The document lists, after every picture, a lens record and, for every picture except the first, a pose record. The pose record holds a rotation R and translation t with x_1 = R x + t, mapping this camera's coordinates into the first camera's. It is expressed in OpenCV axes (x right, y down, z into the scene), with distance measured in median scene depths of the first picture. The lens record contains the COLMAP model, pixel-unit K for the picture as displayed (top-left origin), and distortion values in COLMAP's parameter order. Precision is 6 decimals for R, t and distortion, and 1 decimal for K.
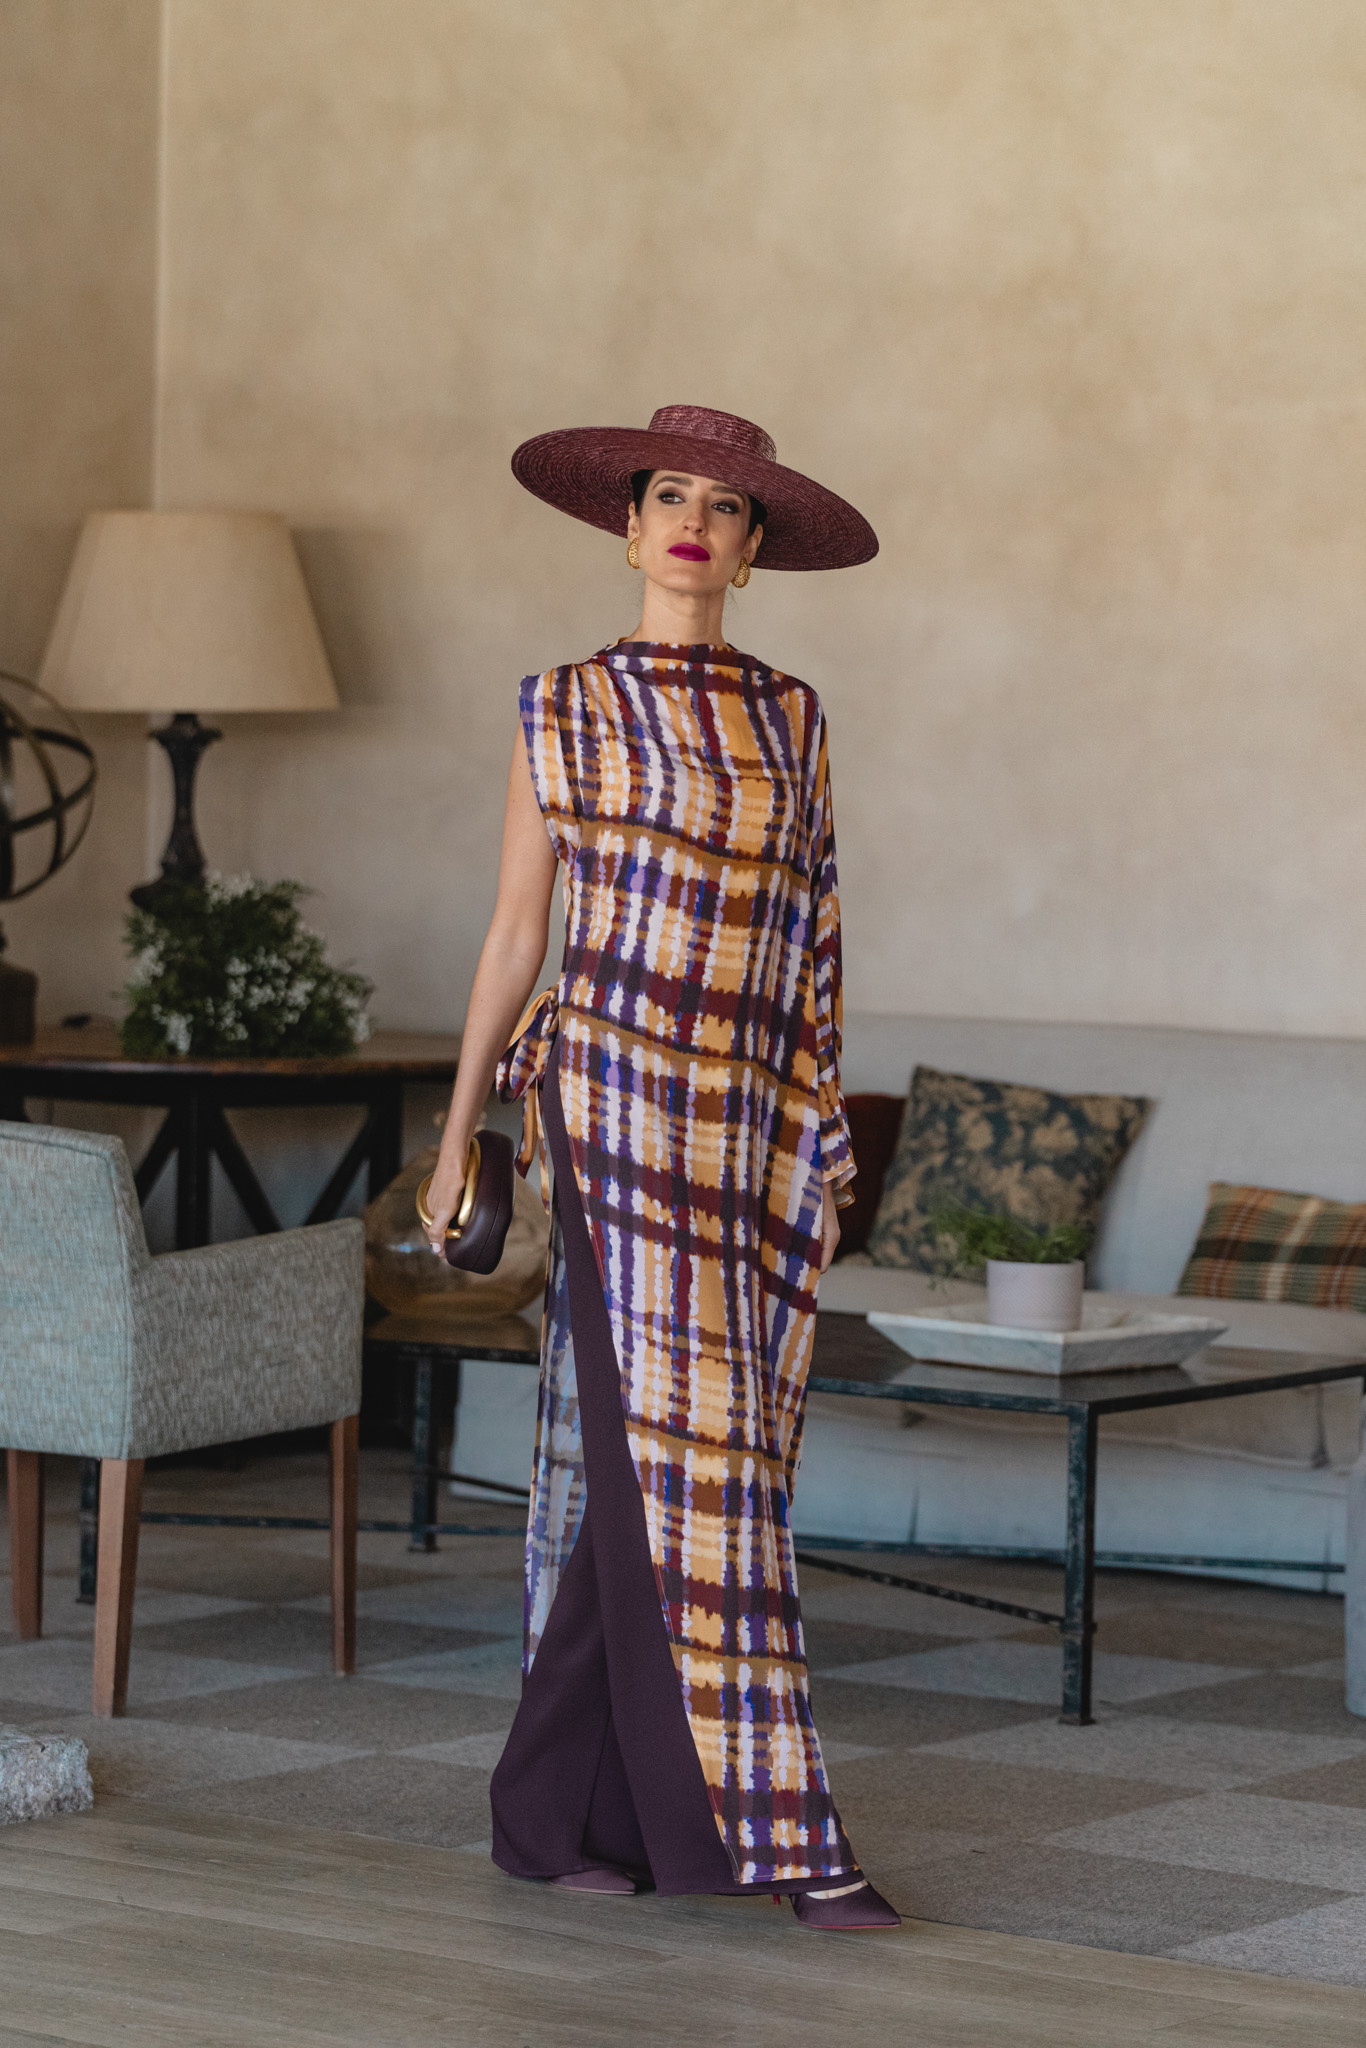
lens RADIAL K [[6548.0, 0, 674.7], [0, 6548.0, 1030.4], [0, 0, 1]] dist [0.001292, 0.000000]
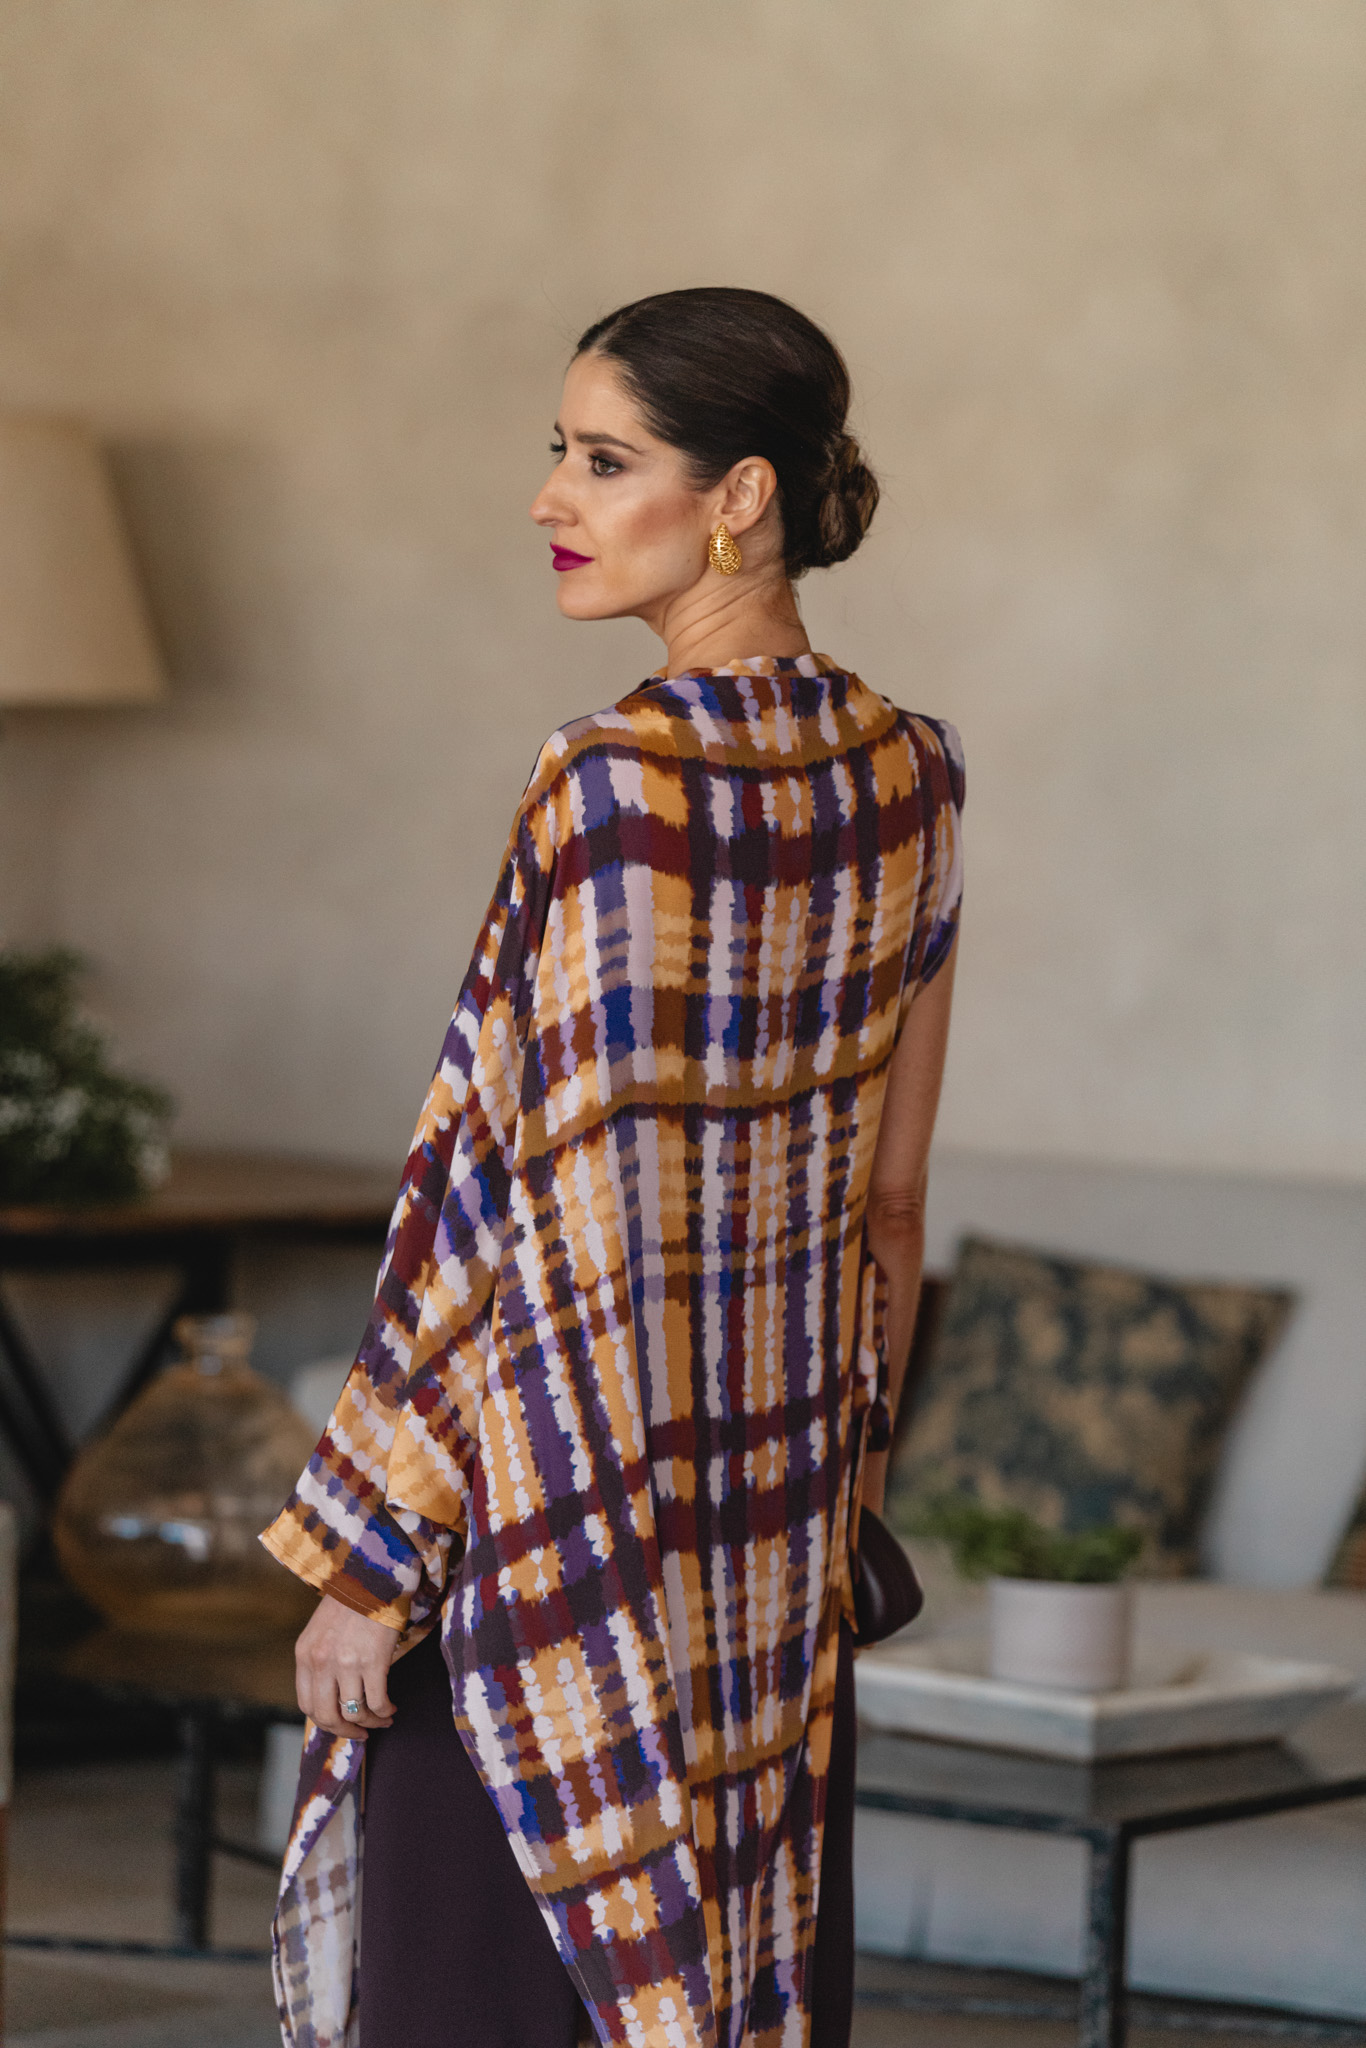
lens RADIAL K [[7621.0, 0, 735.2], [0, 7621.0, 1103.1], [0, 0, 1]] dist [0.176190, 0.000000]
pose [[0.999498, 0.016454, -0.027062, 0.042266], [-0.016223, 0.999830, 0.008732, -0.017964], [0.027201, -0.008289, 0.999596, 0.240297]]
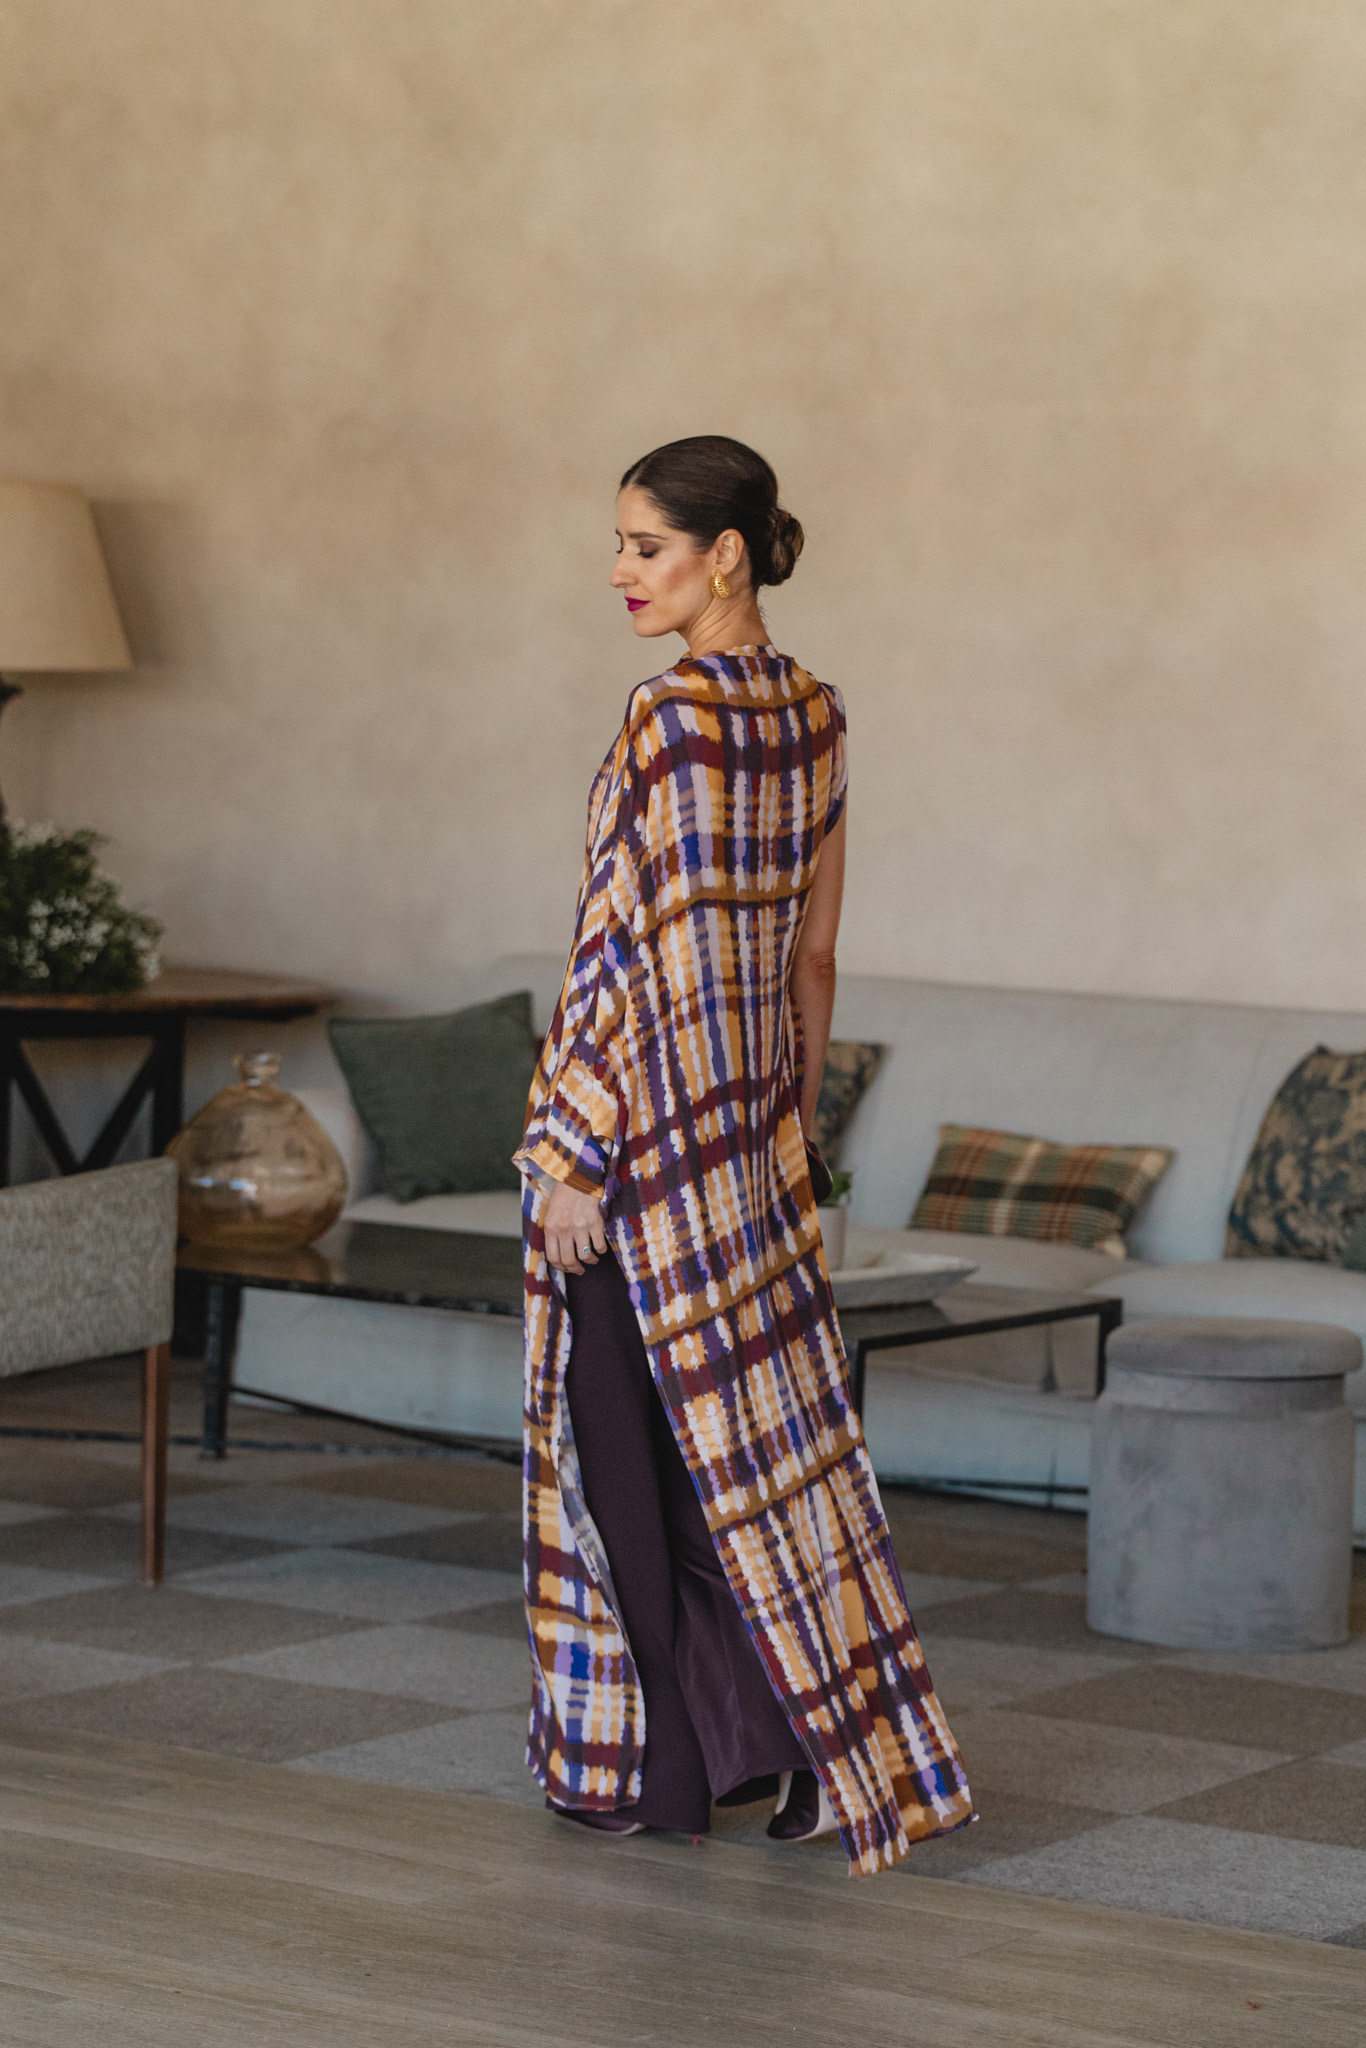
lens RADIAL K [[5731.9, 0, 694.8], [0, 5731.9, 1088.3], [0, 0, 1]] dist [-0.005802, 0.000000]
pose [[0.997823, 0.014557, 0.064327, -0.023685], [-0.016335, 0.999497, 0.027195, -0.009233], [-0.063899, -0.028187, 0.997558, 0.064579]]
